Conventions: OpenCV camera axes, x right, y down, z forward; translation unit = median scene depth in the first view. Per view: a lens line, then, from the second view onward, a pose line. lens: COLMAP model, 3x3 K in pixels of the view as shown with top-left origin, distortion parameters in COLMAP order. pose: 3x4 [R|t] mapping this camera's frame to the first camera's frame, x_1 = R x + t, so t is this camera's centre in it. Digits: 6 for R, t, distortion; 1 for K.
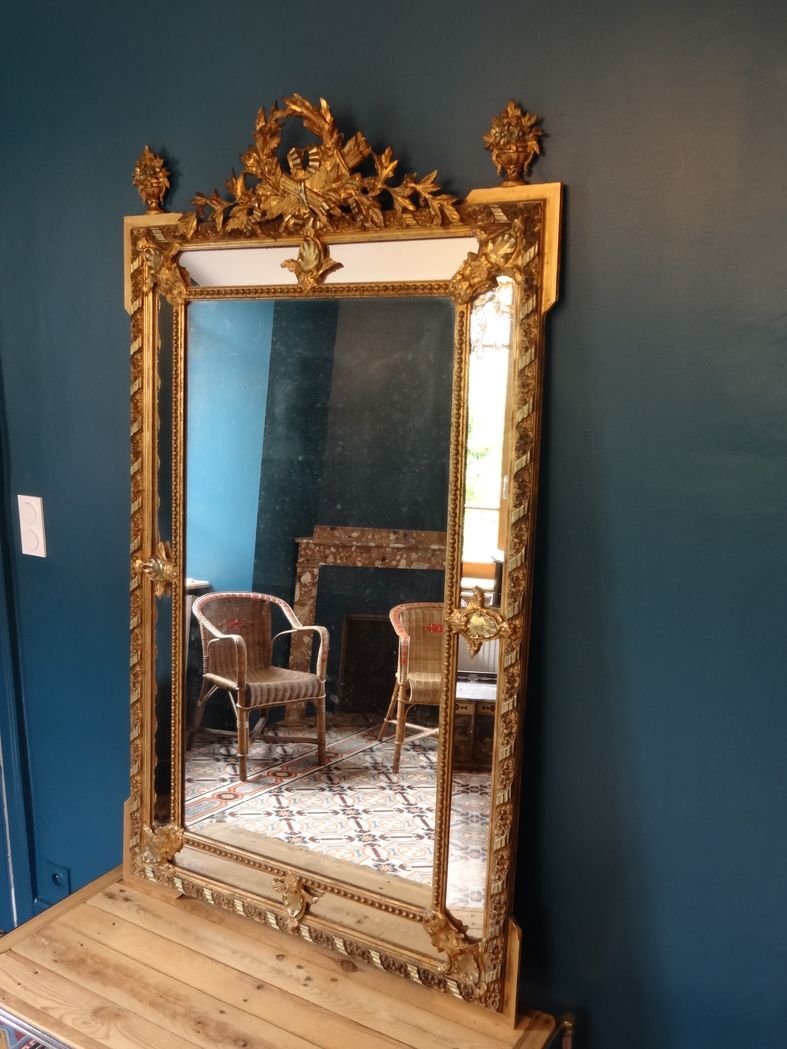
lens RADIAL K [[1003.2, 0, 395.8], [0, 1003.2, 521.8], [0, 0, 1]] dist [0.000221, 0.000000]
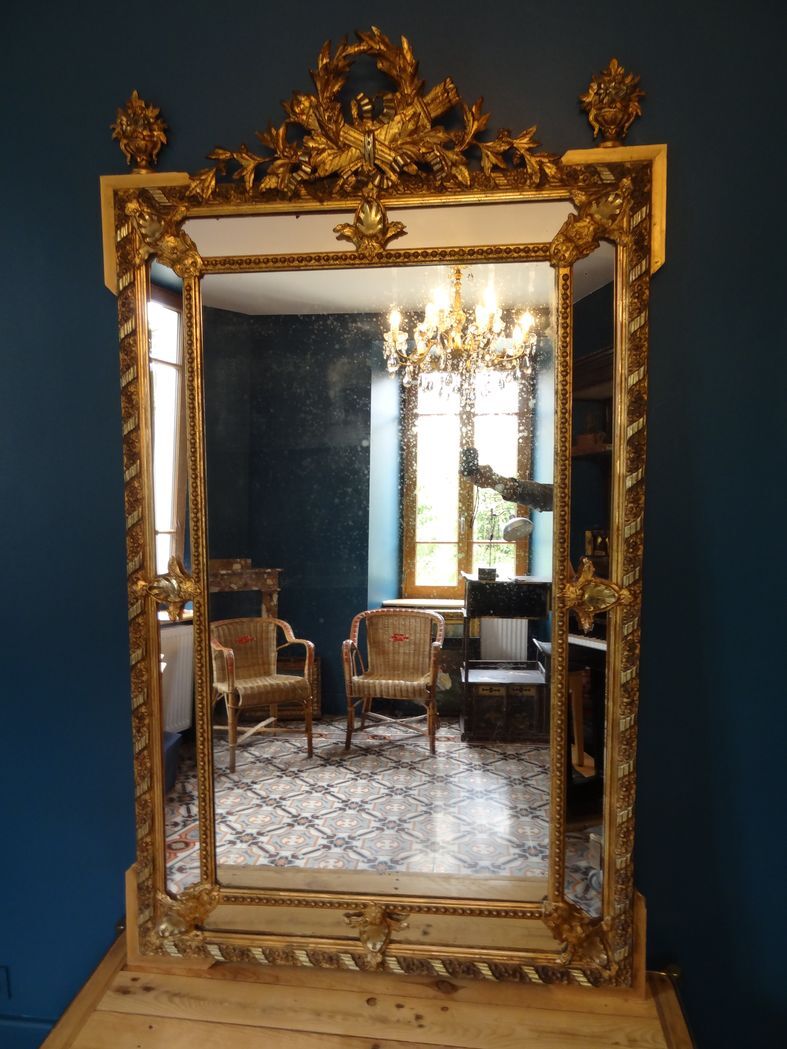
lens RADIAL K [[727.8, 0, 397.2], [0, 727.8, 523.3], [0, 0, 1]] dist [0.004748, -0.002889]
pose [[0.909078, -0.075546, 0.409720, -0.342131], [0.095090, 0.995089, -0.027505, 0.030037], [-0.405630, 0.063964, 0.911797, 0.384663]]
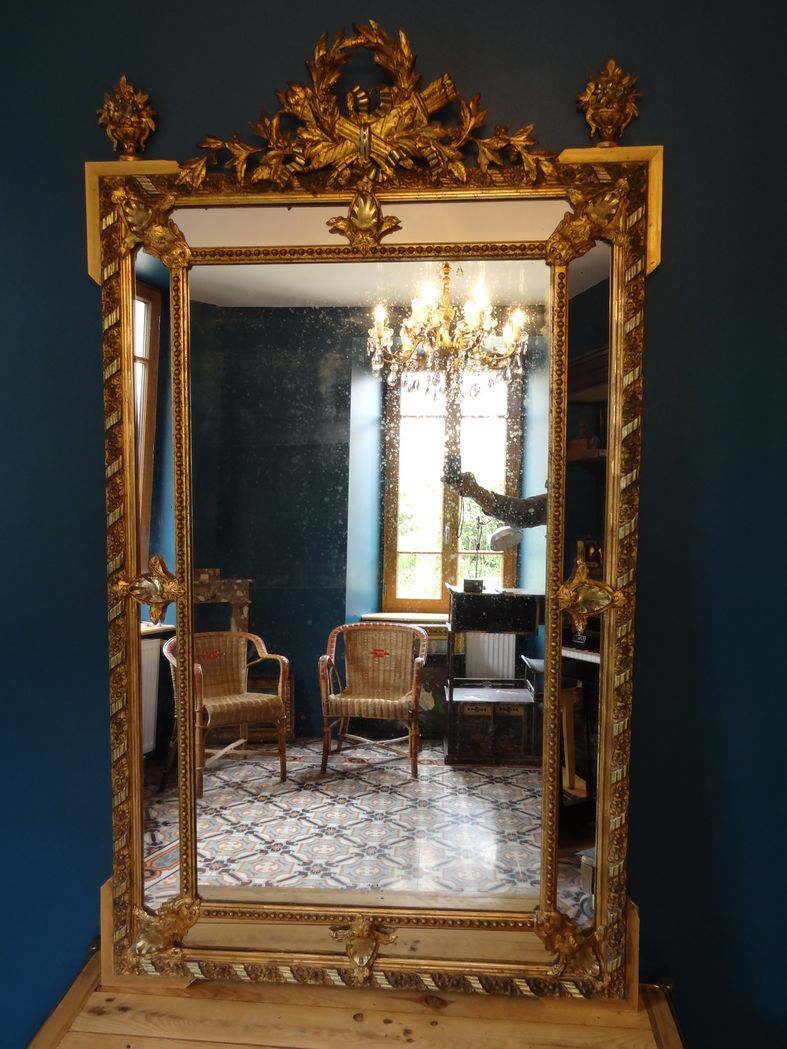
lens RADIAL K [[790.6, 0, 403.1], [0, 790.6, 525.7], [0, 0, 1]] dist [0.006880, -0.002695]
pose [[0.893723, -0.063548, 0.444096, -0.372119], [0.088443, 0.995447, -0.035545, 0.040199], [-0.439816, 0.071044, 0.895274, 0.353569]]
